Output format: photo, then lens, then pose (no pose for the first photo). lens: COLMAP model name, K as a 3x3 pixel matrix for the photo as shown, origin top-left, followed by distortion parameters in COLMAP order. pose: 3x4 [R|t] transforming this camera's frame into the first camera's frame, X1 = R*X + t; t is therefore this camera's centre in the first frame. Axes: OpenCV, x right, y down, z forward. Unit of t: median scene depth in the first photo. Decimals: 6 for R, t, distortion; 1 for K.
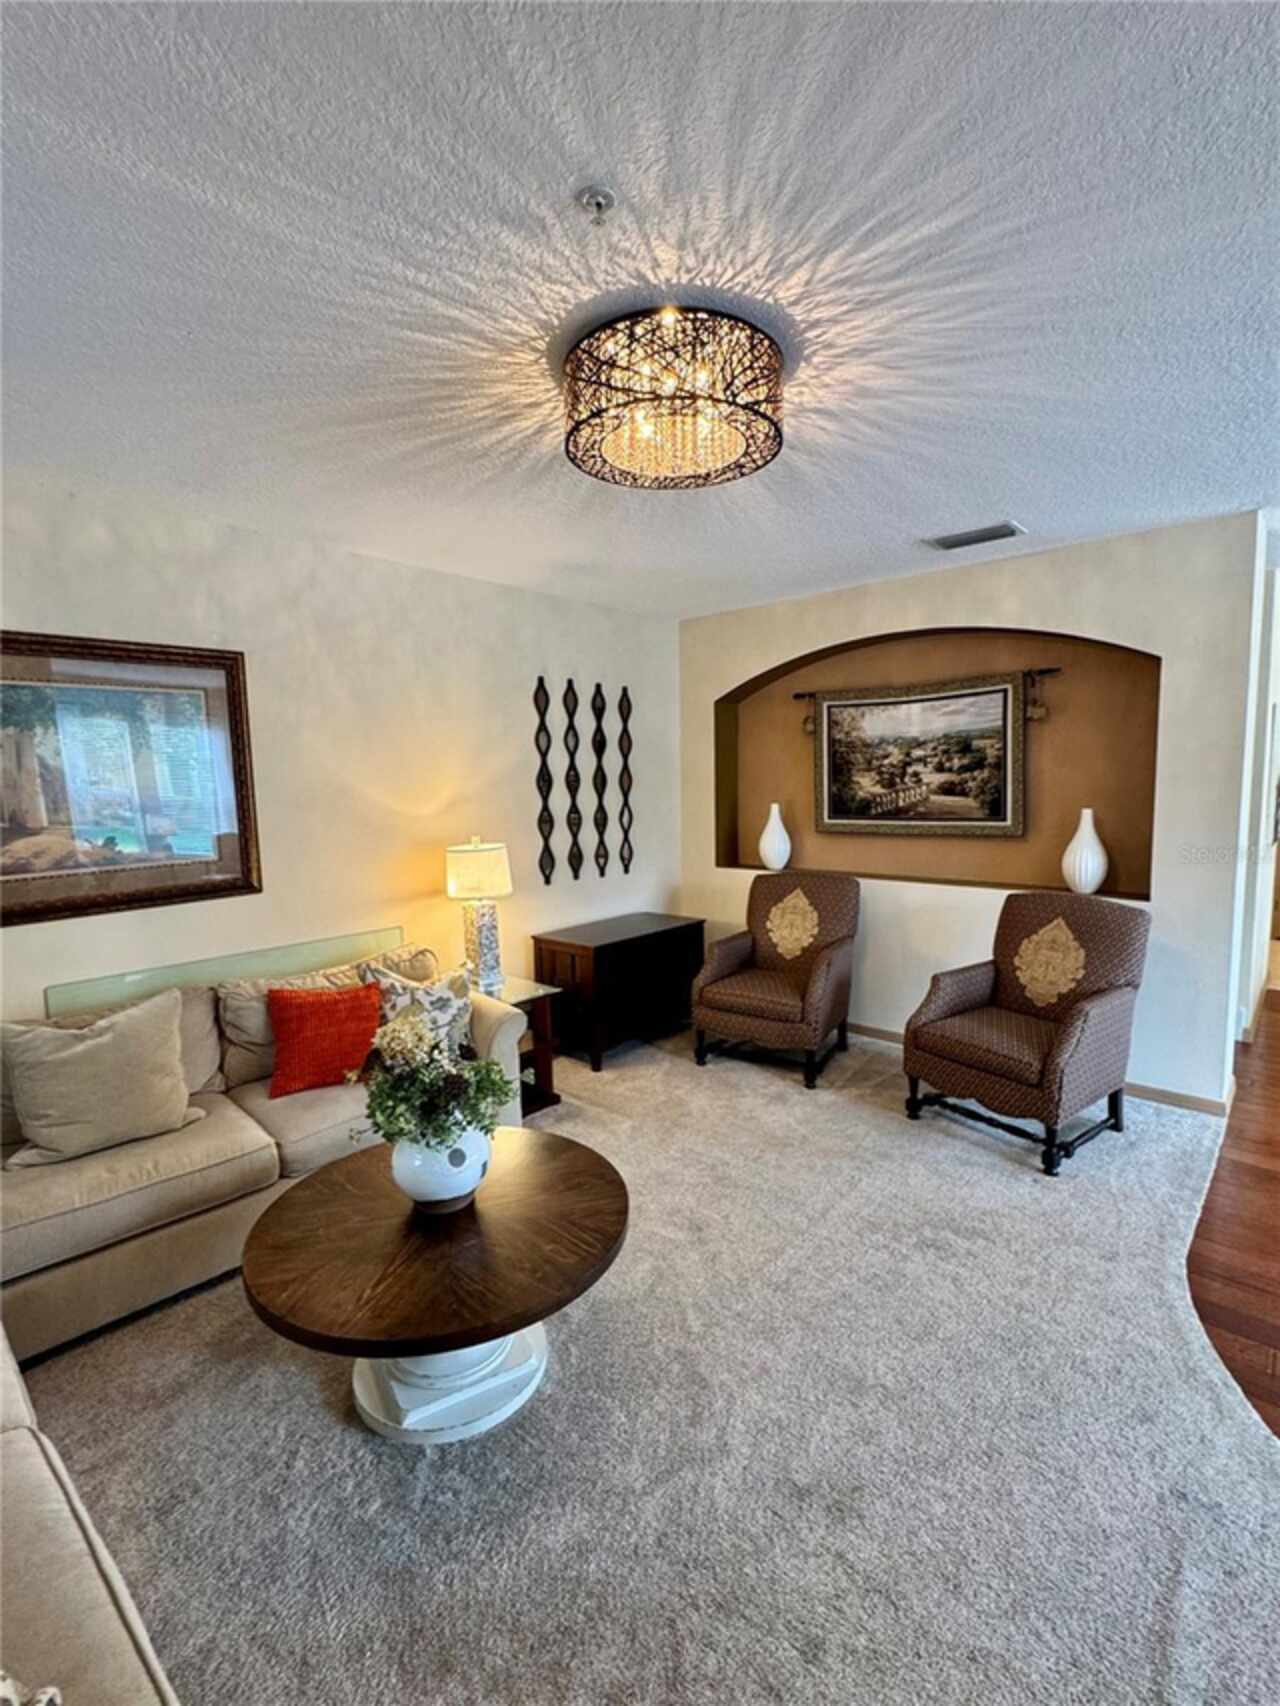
lens RADIAL K [[789.9, 0, 640.0], [0, 789.9, 853.0], [0, 0, 1]] dist [-0.001890, -0.000303]
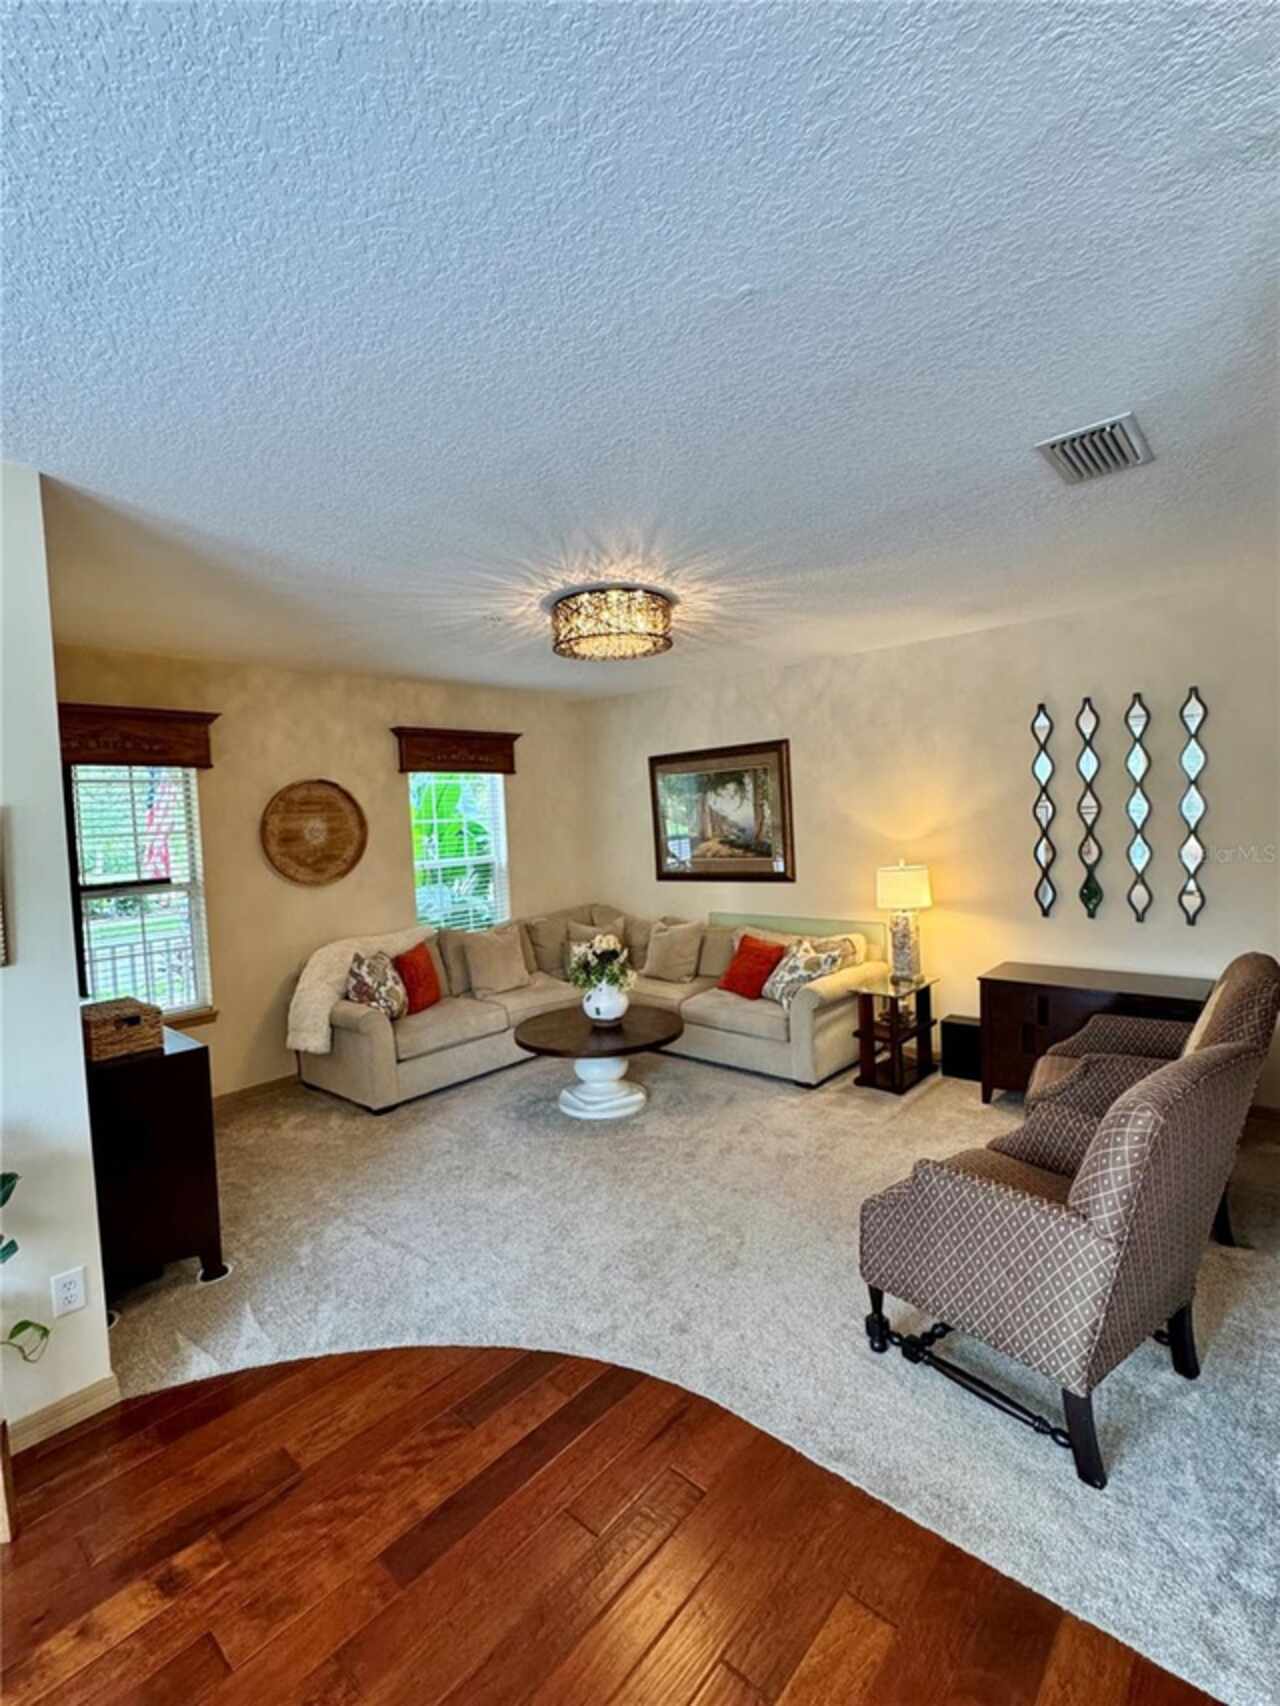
lens RADIAL K [[789.9, 0, 640.0], [0, 789.9, 853.0], [0, 0, 1]] dist [-0.001890, -0.000303]
pose [[-0.018337, 0.067583, -0.997545, 1.447147], [-0.048064, 0.996500, 0.068395, -0.133568], [0.998676, 0.049200, -0.015025, 0.860289]]
